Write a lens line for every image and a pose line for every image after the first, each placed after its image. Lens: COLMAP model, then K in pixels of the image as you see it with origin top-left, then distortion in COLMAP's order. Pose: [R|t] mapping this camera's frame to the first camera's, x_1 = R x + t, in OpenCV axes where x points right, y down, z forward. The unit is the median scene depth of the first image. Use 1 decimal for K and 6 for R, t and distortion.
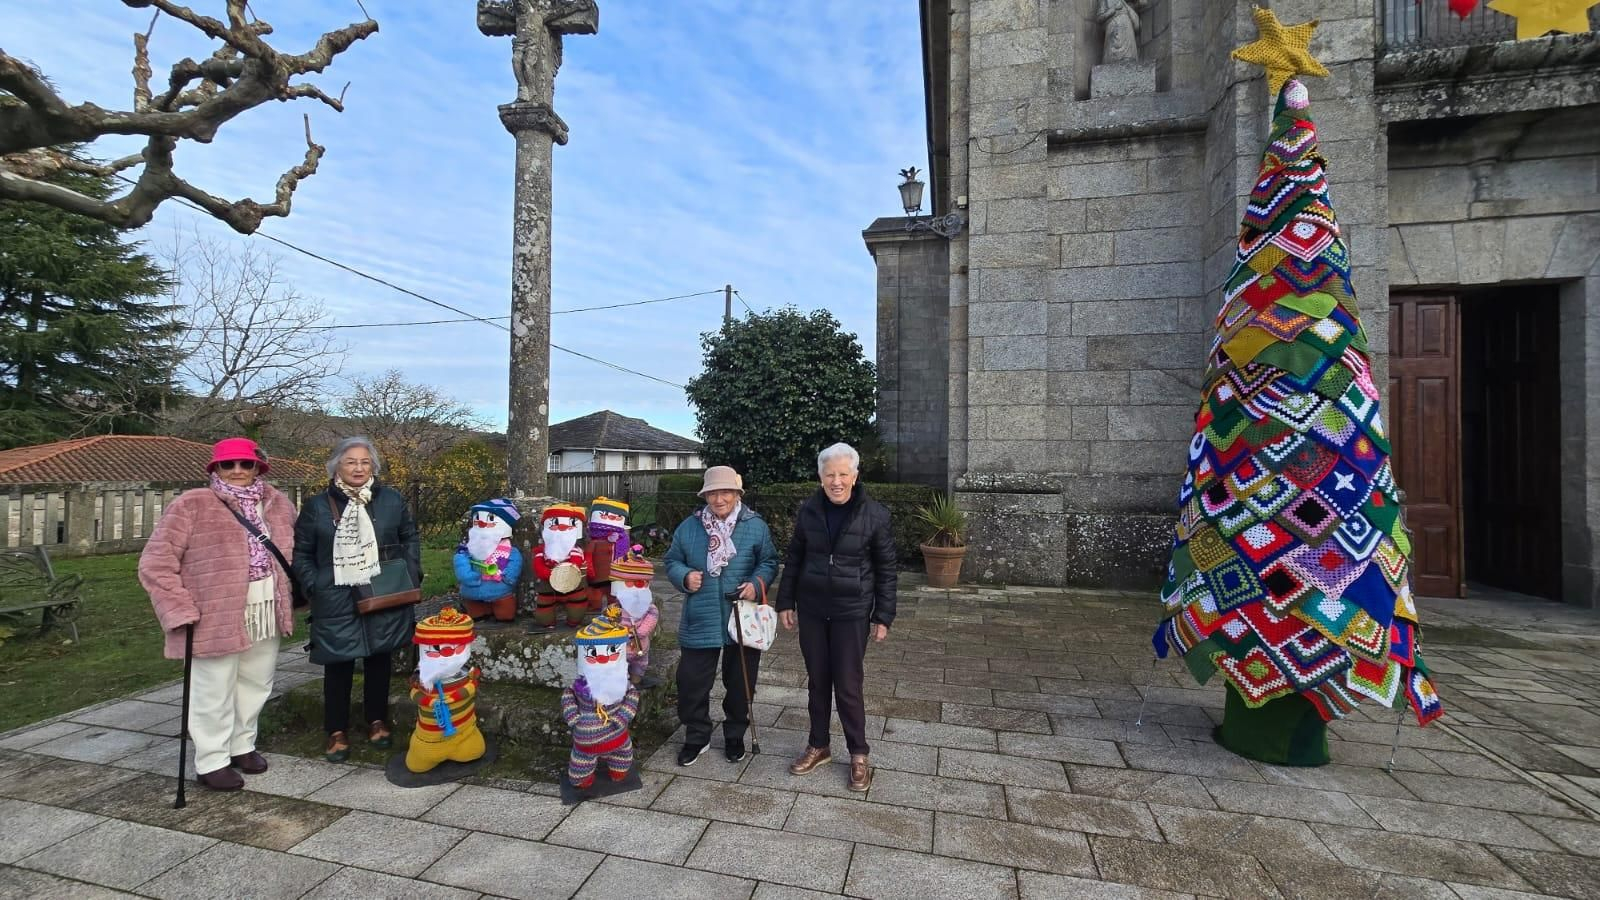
lens RADIAL K [[645.4, 0, 798.9], [0, 645.4, 448.6], [0, 0, 1]] dist [-0.002630, 0.000247]
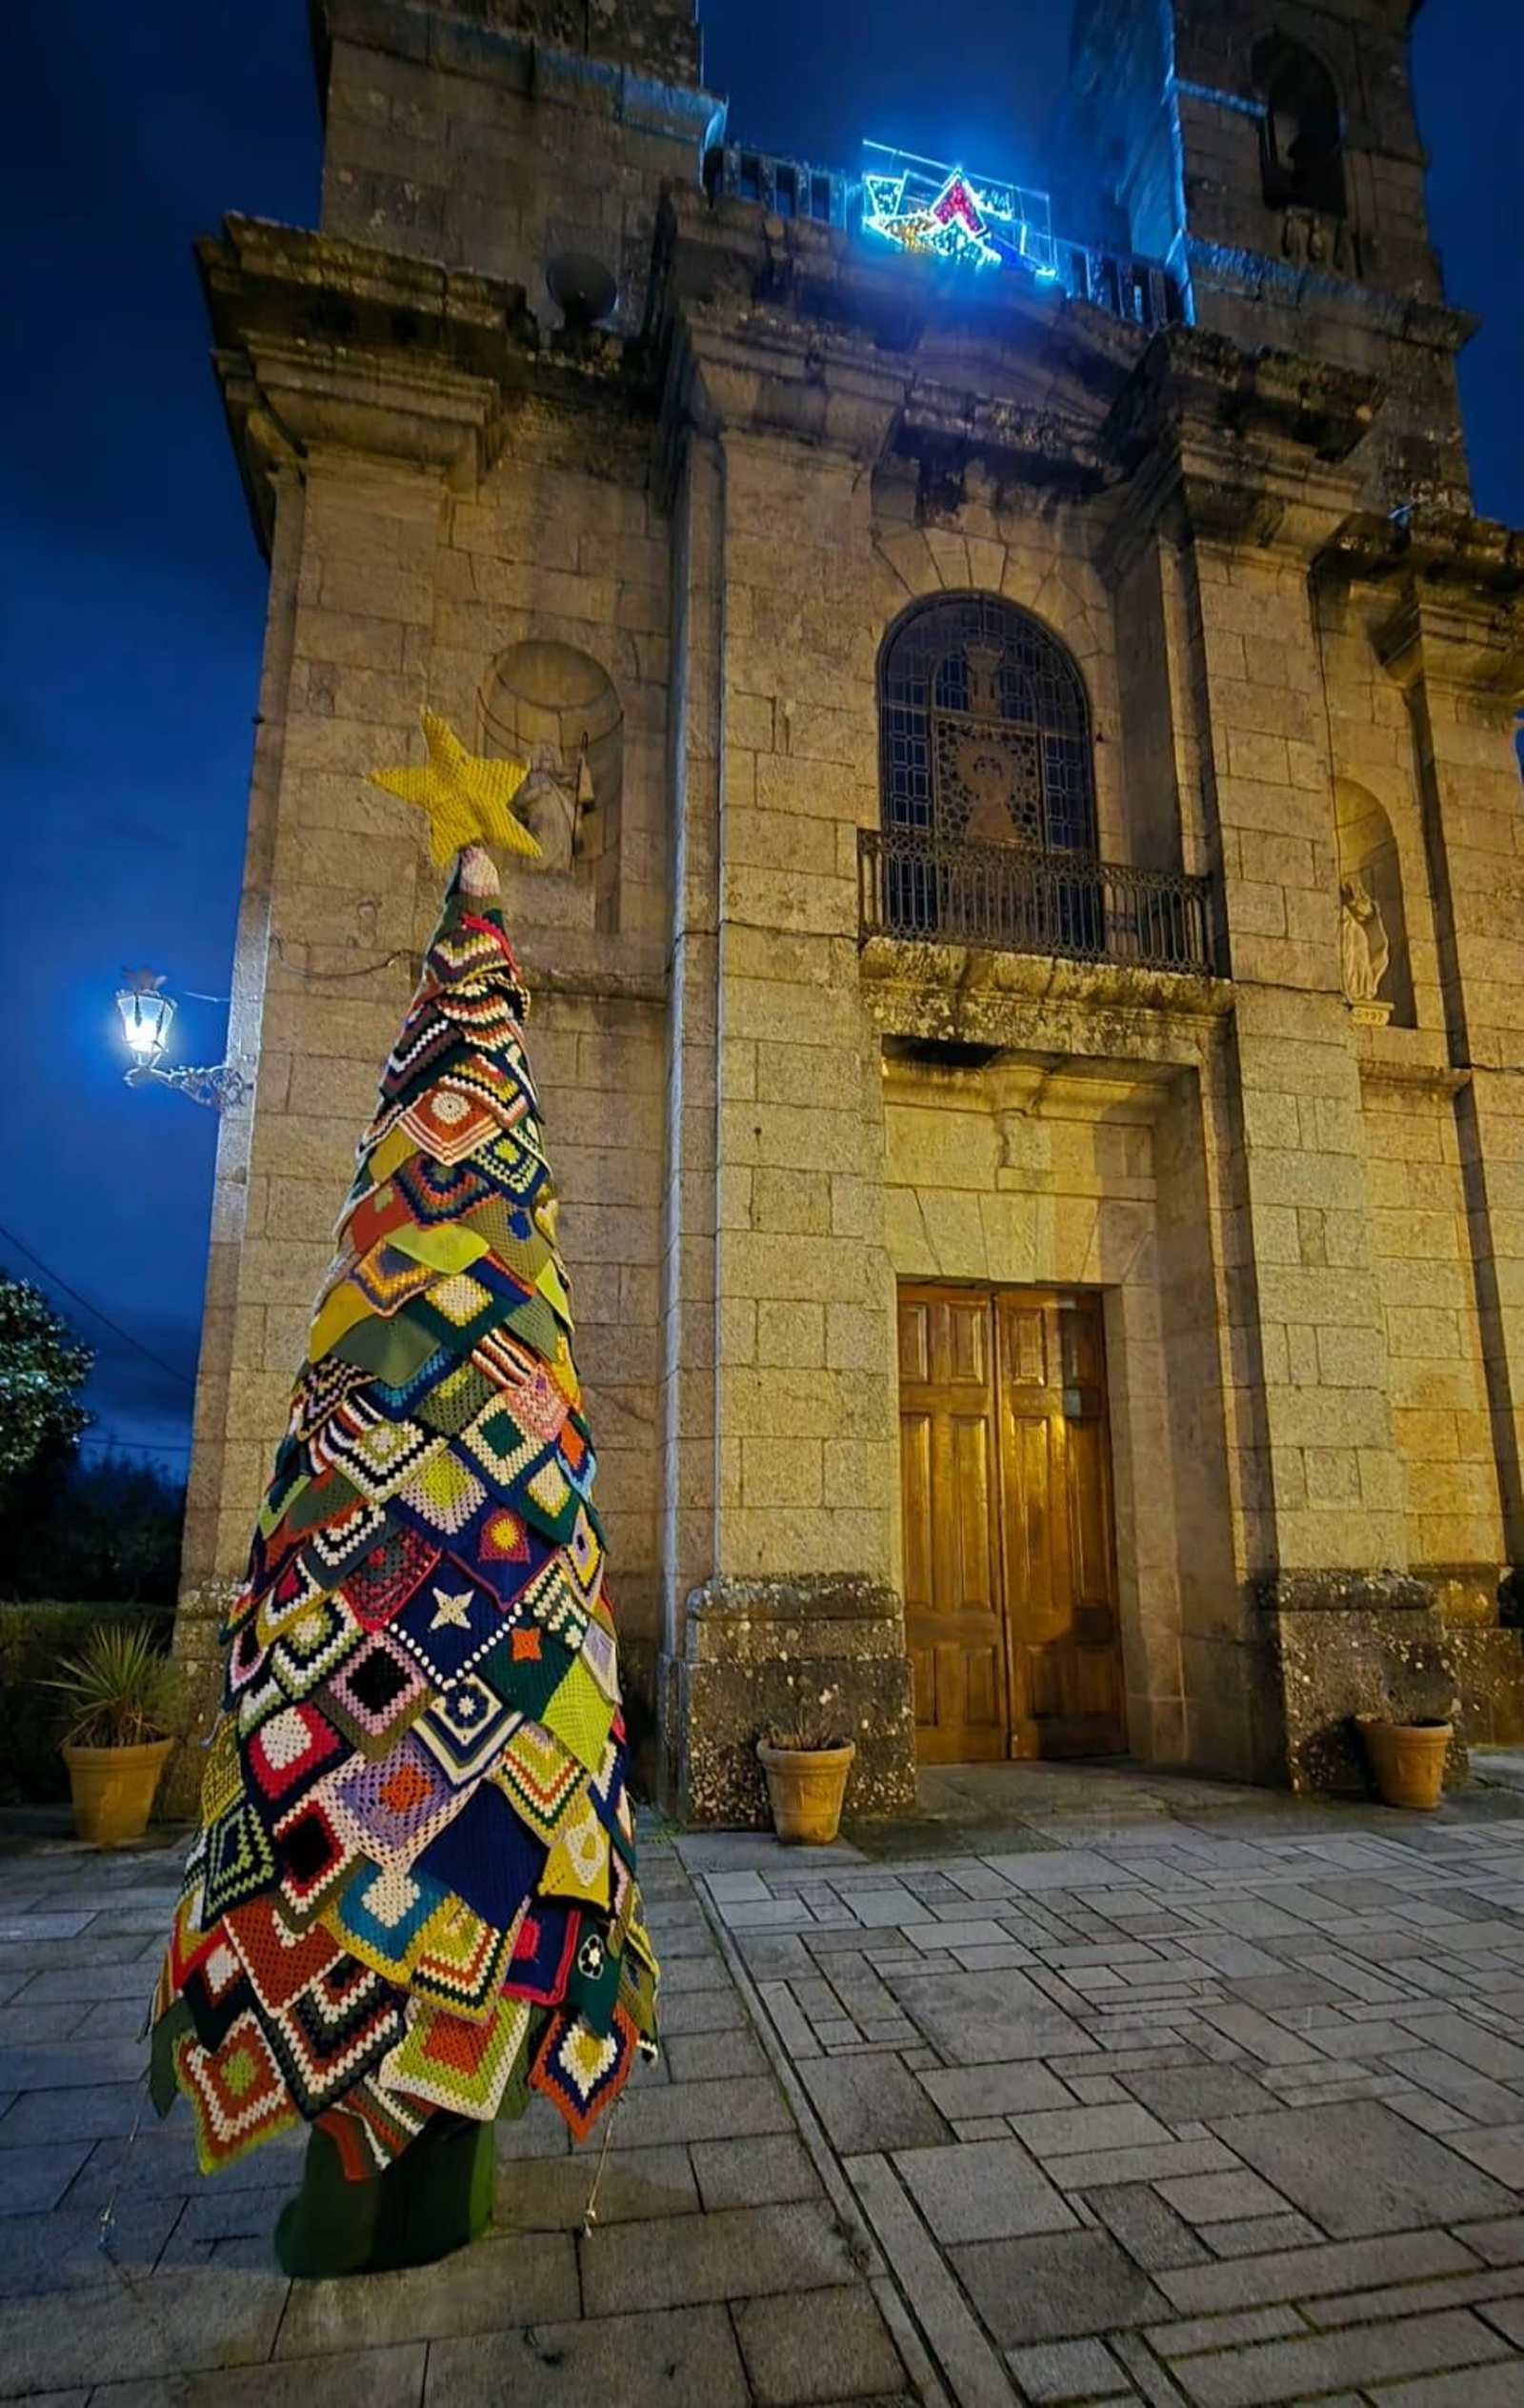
lens RADIAL K [[1114.7, 0, 754.1], [0, 1114.7, 1342.0], [0, 0, 1]] dist [-0.003045, -0.001011]
pose [[0.903669, 0.065128, 0.423250, 0.541002], [0.002042, 0.987701, -0.156342, -0.011924], [-0.428226, 0.142146, 0.892422, 0.108239]]
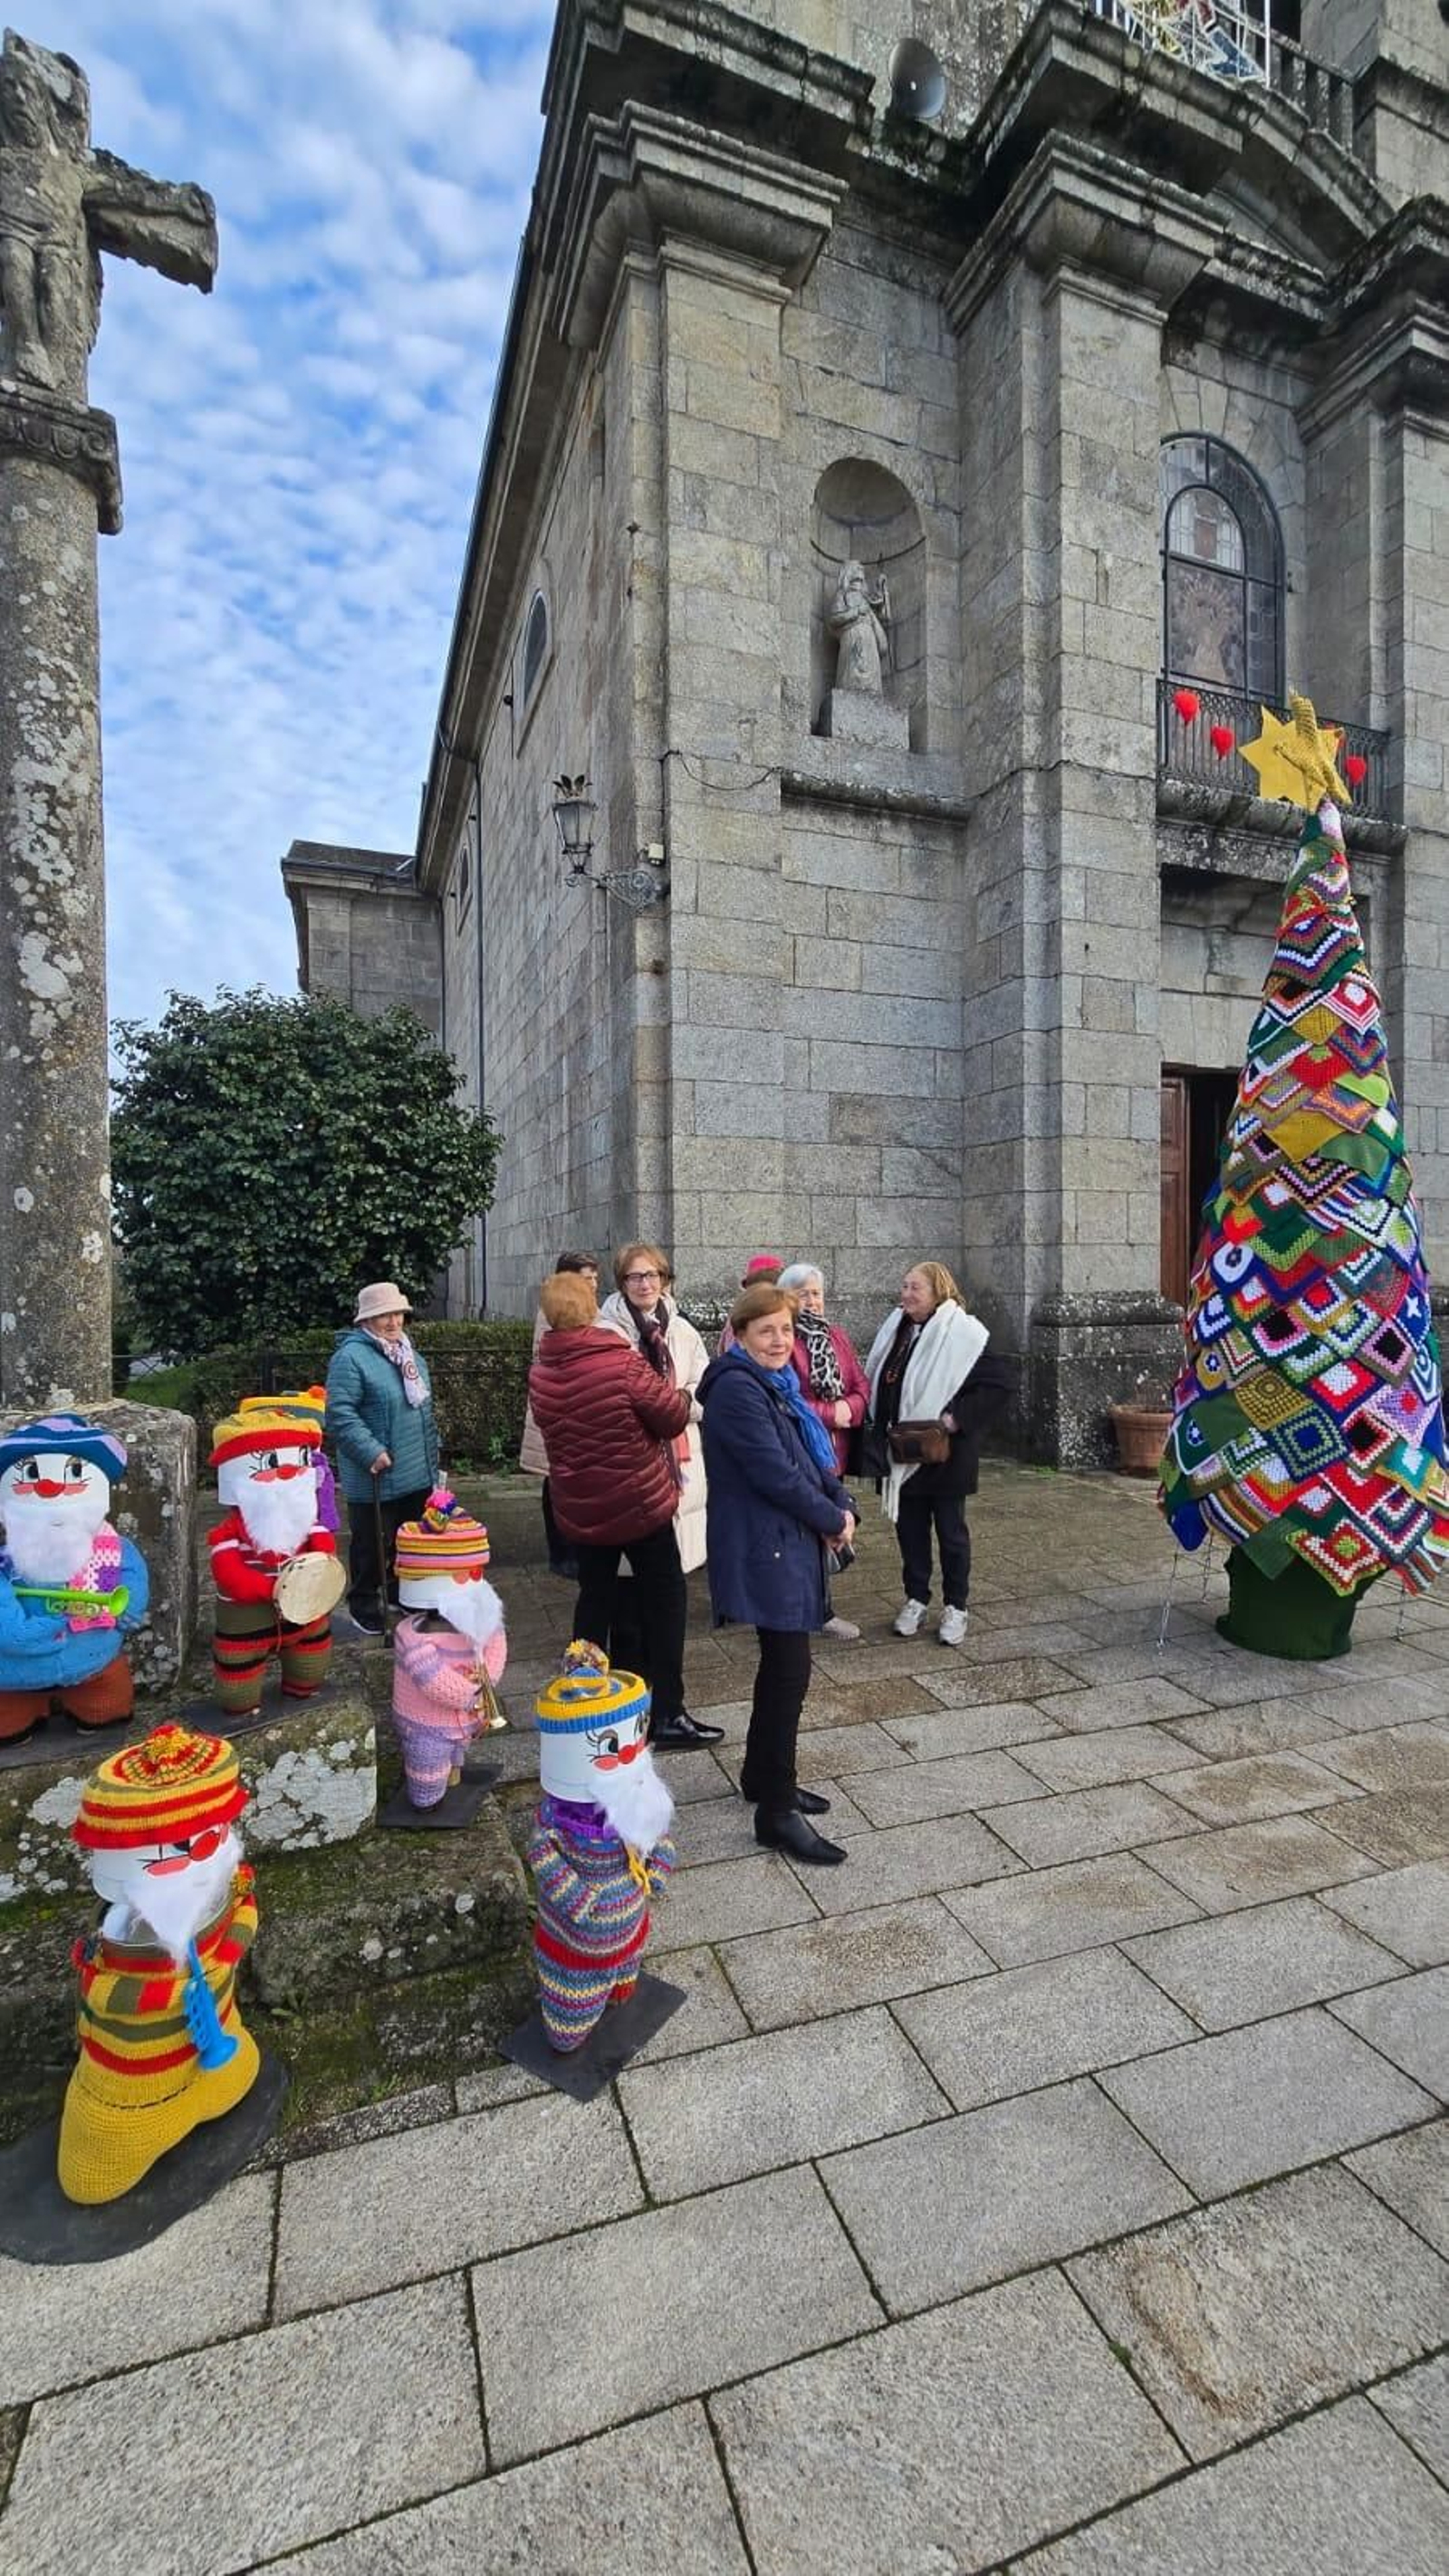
lens RADIAL K [[1042.5, 0, 722.6], [0, 1042.5, 1285.9], [0, 0, 1]] dist [-0.003924, 0.000233]
pose [[0.840419, -0.023696, 0.541419, -0.496959], [0.005482, 0.999364, 0.035229, -0.022071], [-0.541909, -0.026639, 0.840015, 0.278444]]
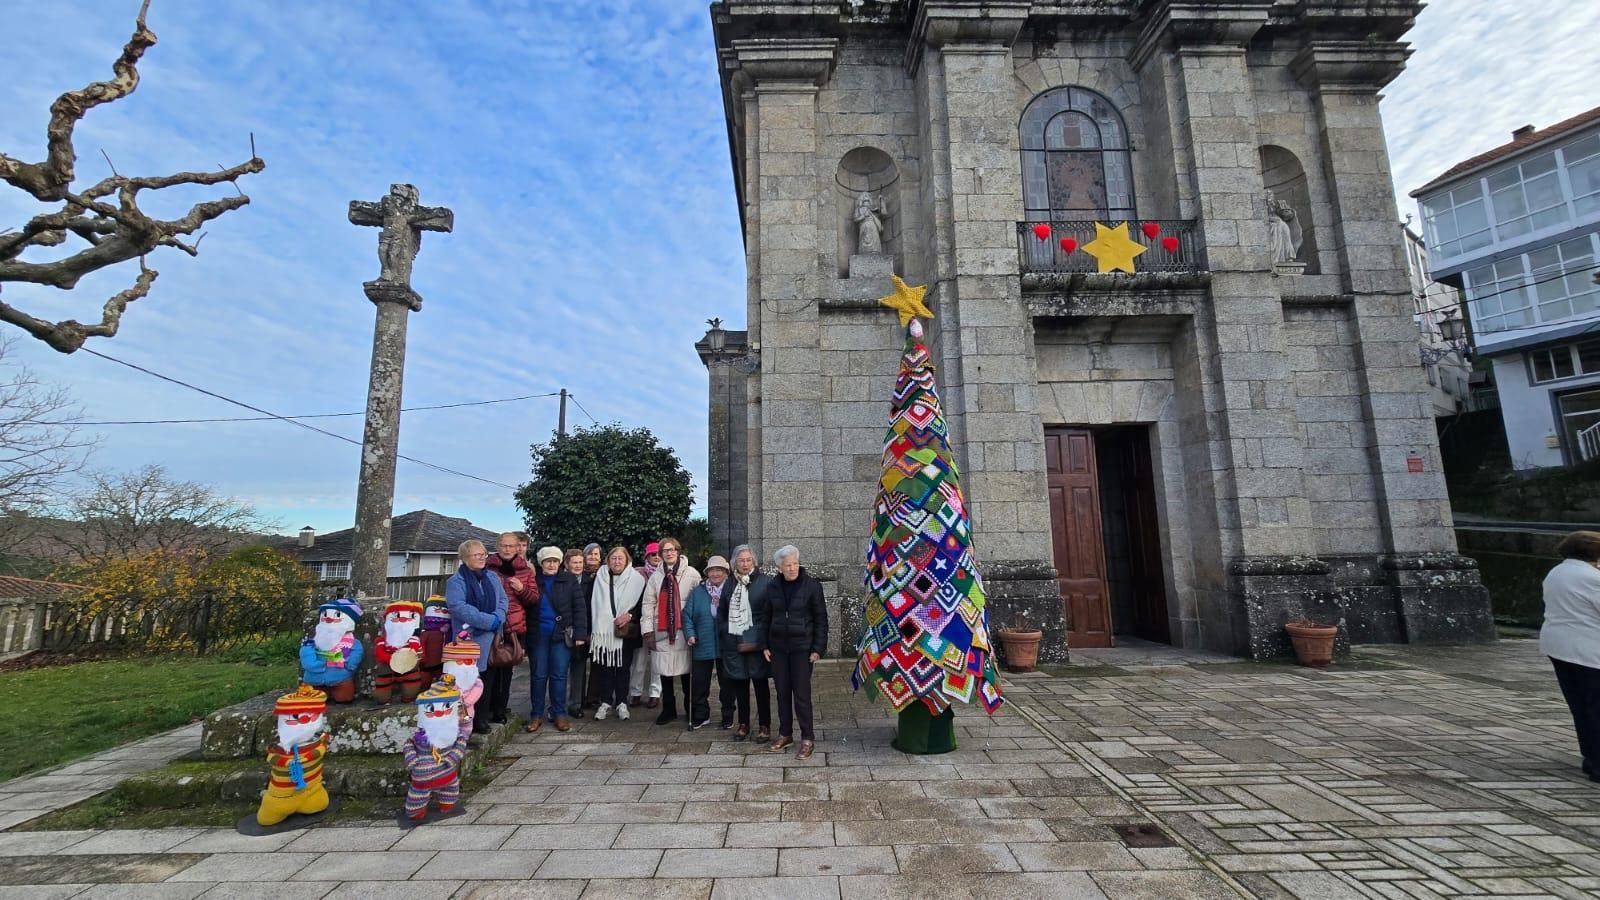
lens RADIAL K [[647.6, 0, 796.3], [0, 647.6, 450.9], [0, 0, 1]] dist [-0.003924, 0.000233]
pose [[0.972324, 0.011326, 0.233360, 0.077882], [0.022151, 0.989856, -0.140338, -0.008540], [-0.232582, 0.141624, 0.962210, -0.429742]]
